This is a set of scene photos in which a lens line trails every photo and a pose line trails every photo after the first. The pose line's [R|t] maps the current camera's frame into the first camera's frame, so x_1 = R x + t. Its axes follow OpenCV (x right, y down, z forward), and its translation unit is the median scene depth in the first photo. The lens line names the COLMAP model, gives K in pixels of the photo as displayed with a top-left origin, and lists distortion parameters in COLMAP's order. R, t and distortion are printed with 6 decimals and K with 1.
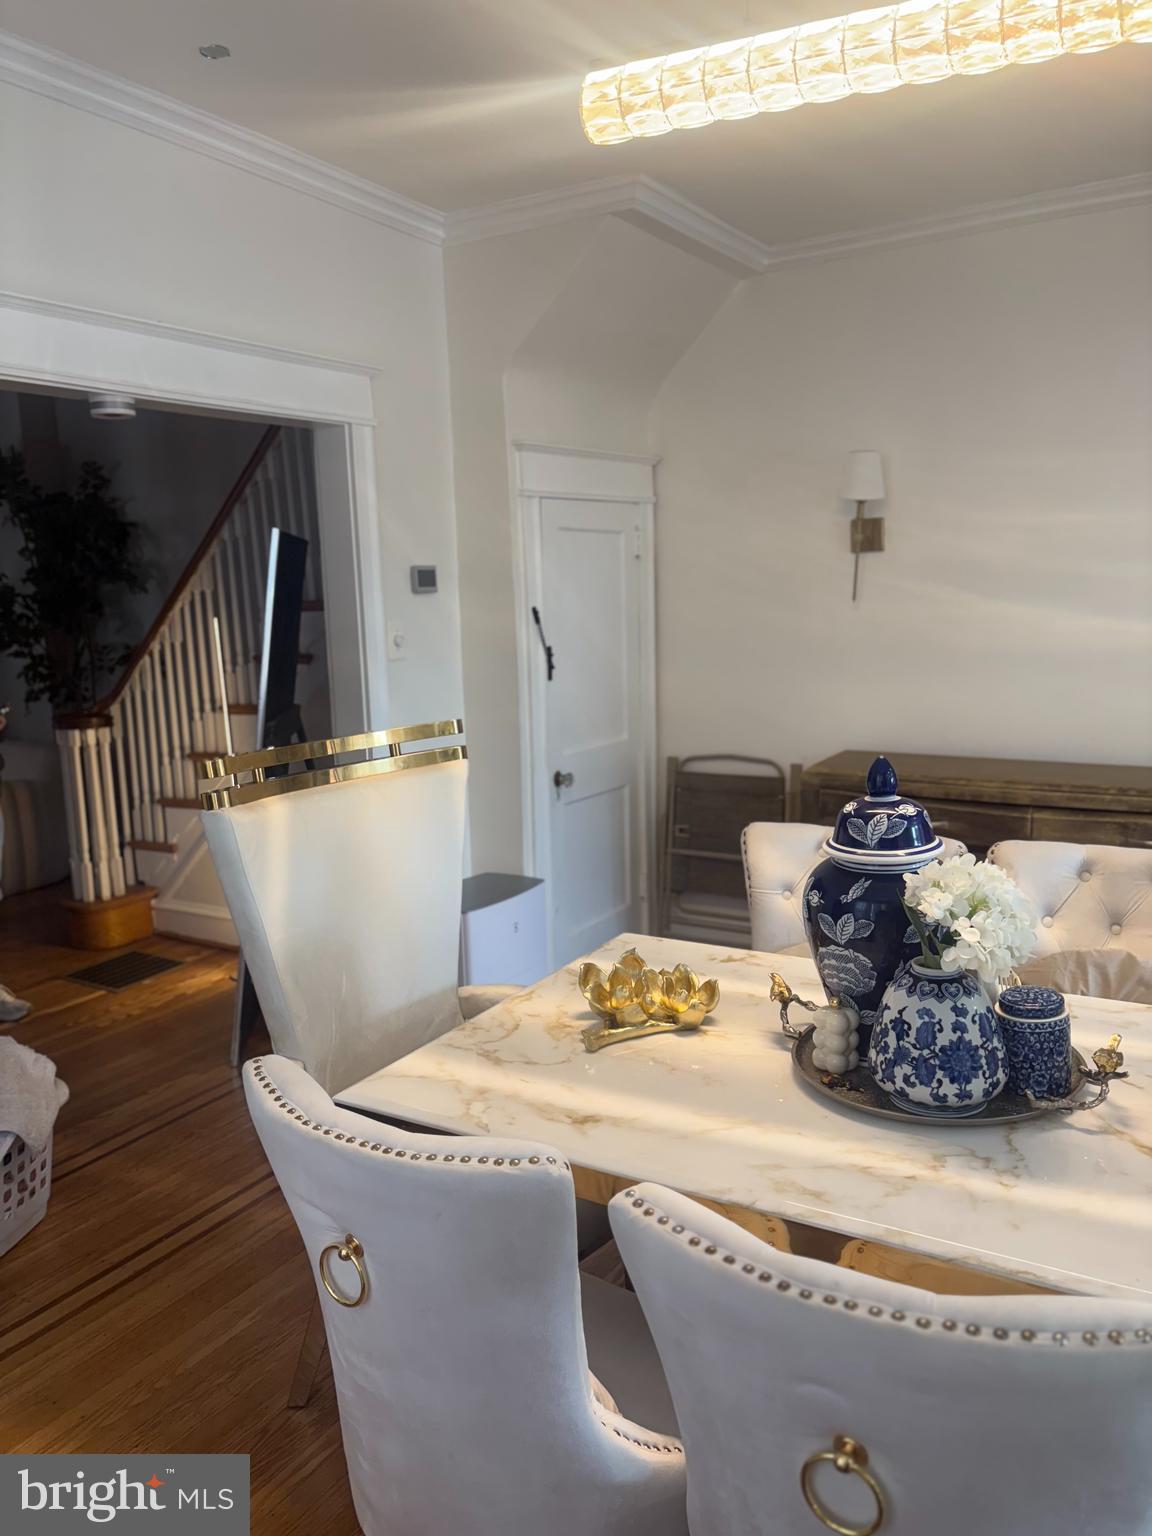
lens RADIAL K [[1222.9, 0, 576.0], [0, 1222.9, 768.0], [0, 0, 1]] dist [0.036667, -0.004842]
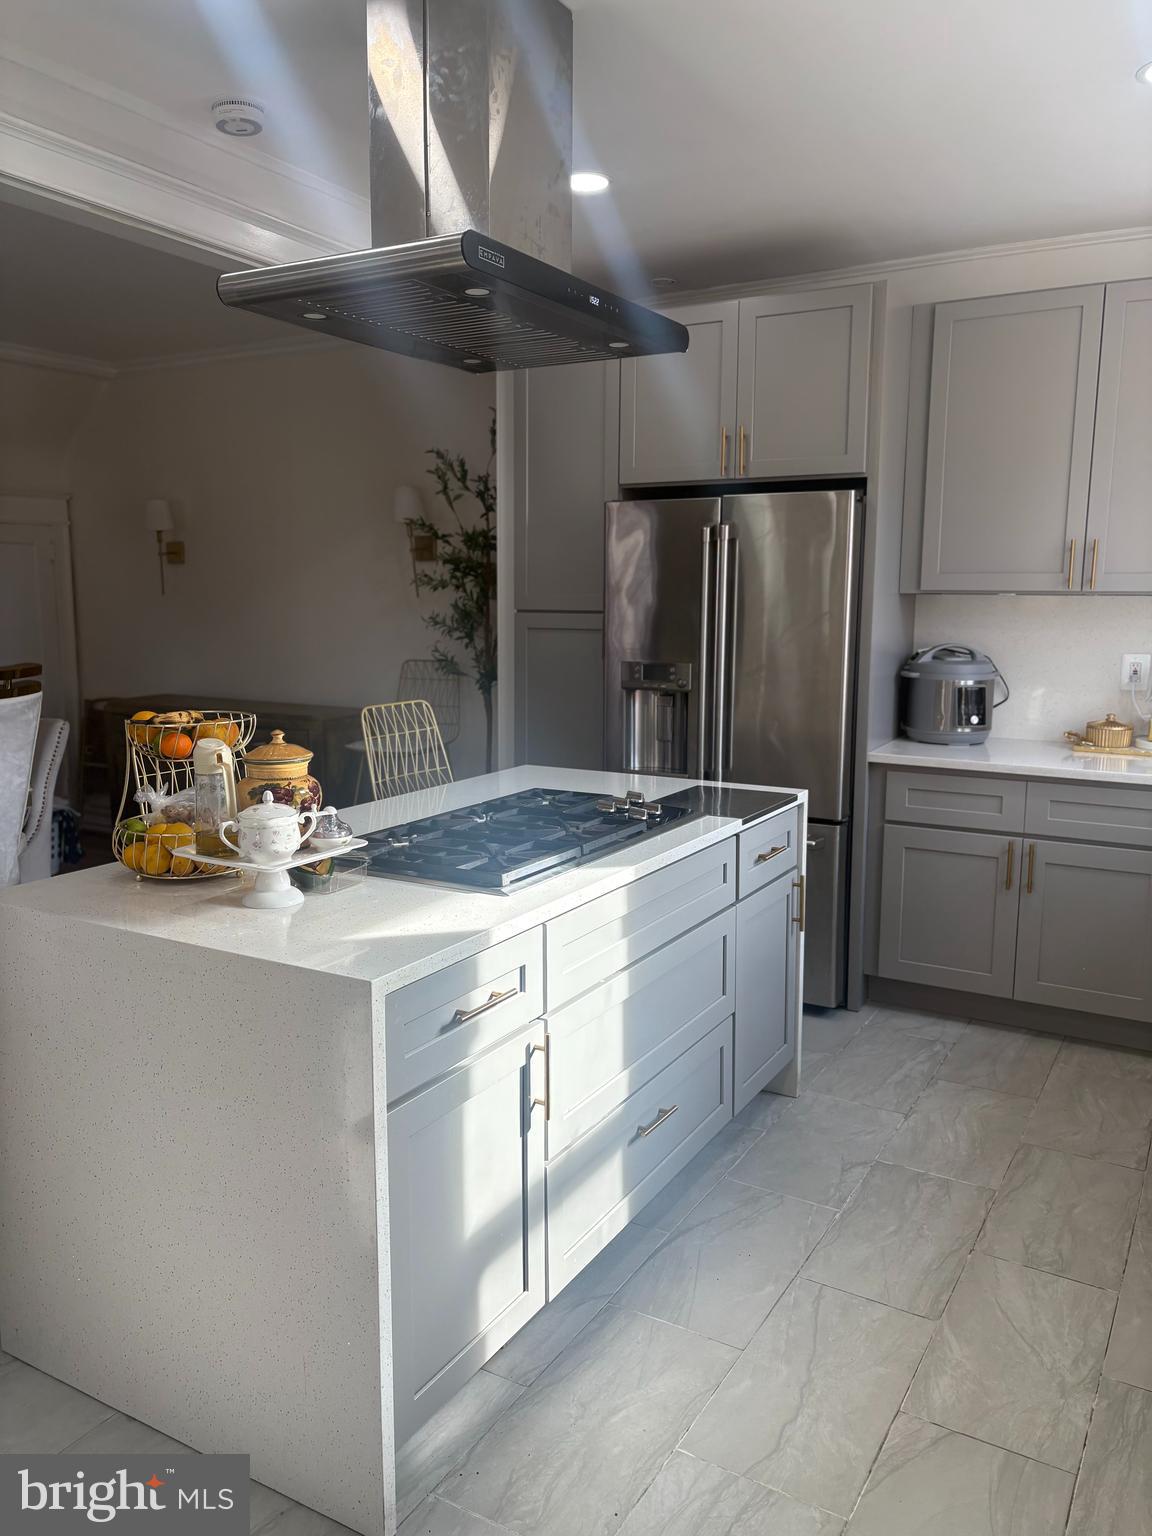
lens RADIAL K [[1166.3, 0, 576.0], [0, 1166.3, 768.0], [0, 0, 1]] dist [0.033440, -0.033174]
pose [[0.999207, 0.032144, 0.023484, 0.785796], [-0.032201, 0.999479, 0.002065, 0.064284], [-0.023406, -0.002820, 0.999722, -0.518432]]
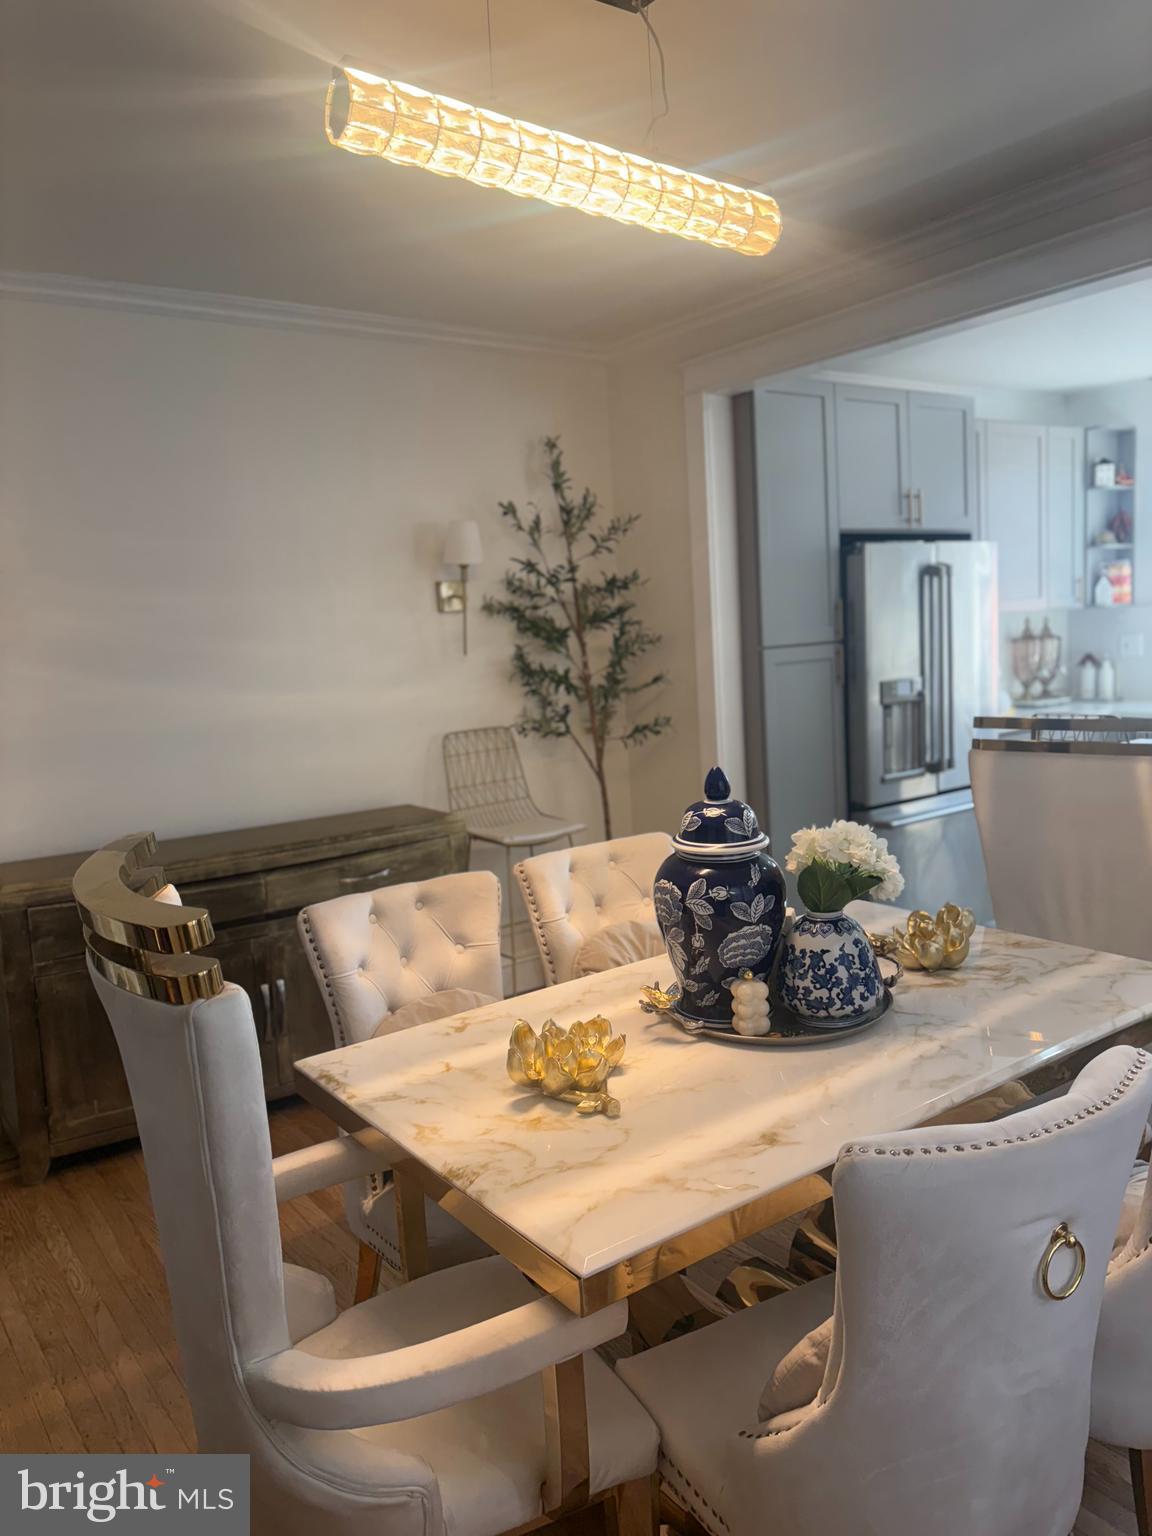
lens RADIAL K [[1222.9, 0, 576.0], [0, 1222.9, 768.0], [0, 0, 1]] dist [0.036667, -0.004842]
pose [[0.358178, -0.099653, 0.928320, -0.796796], [0.187415, 0.981724, 0.033075, -0.063726], [-0.914650, 0.162134, 0.370309, 0.599361]]
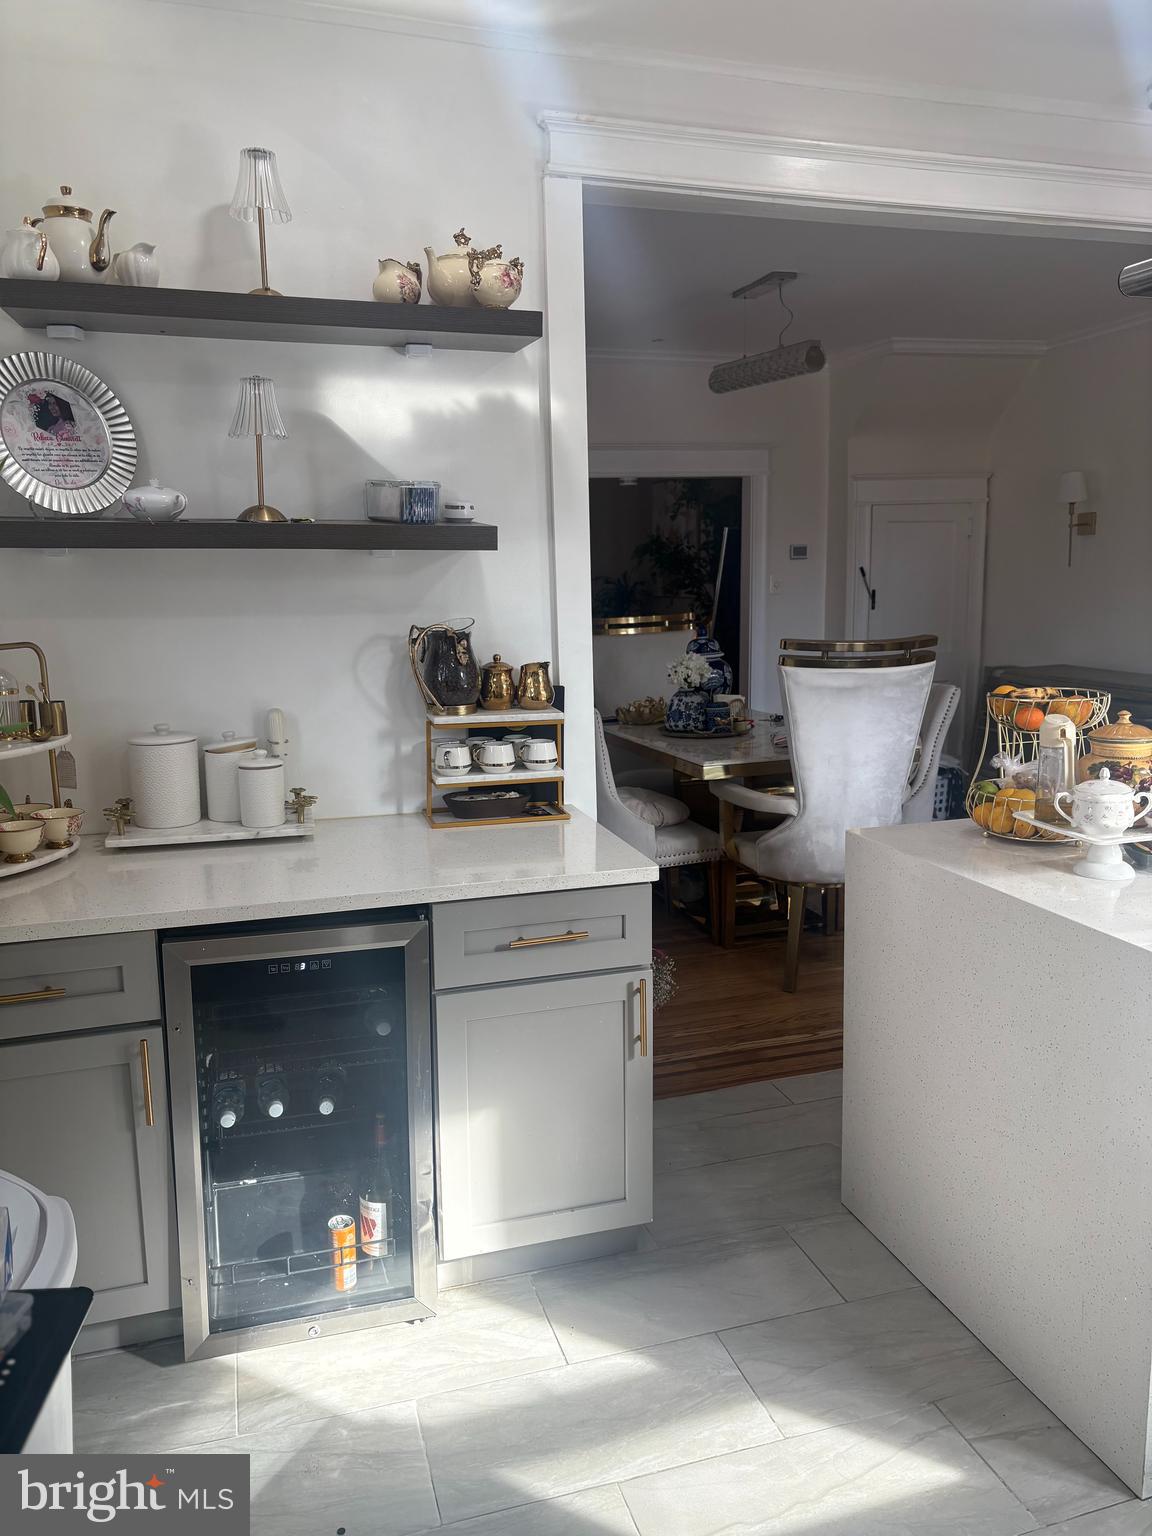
lens RADIAL K [[1166.3, 0, 576.0], [0, 1166.3, 768.0], [0, 0, 1]] dist [0.033440, -0.033174]
pose [[0.747374, 0.130406, -0.651480, 0.834991], [-0.100357, 0.991456, 0.083330, 0.059000], [0.656780, 0.003102, 0.754075, -0.574049]]
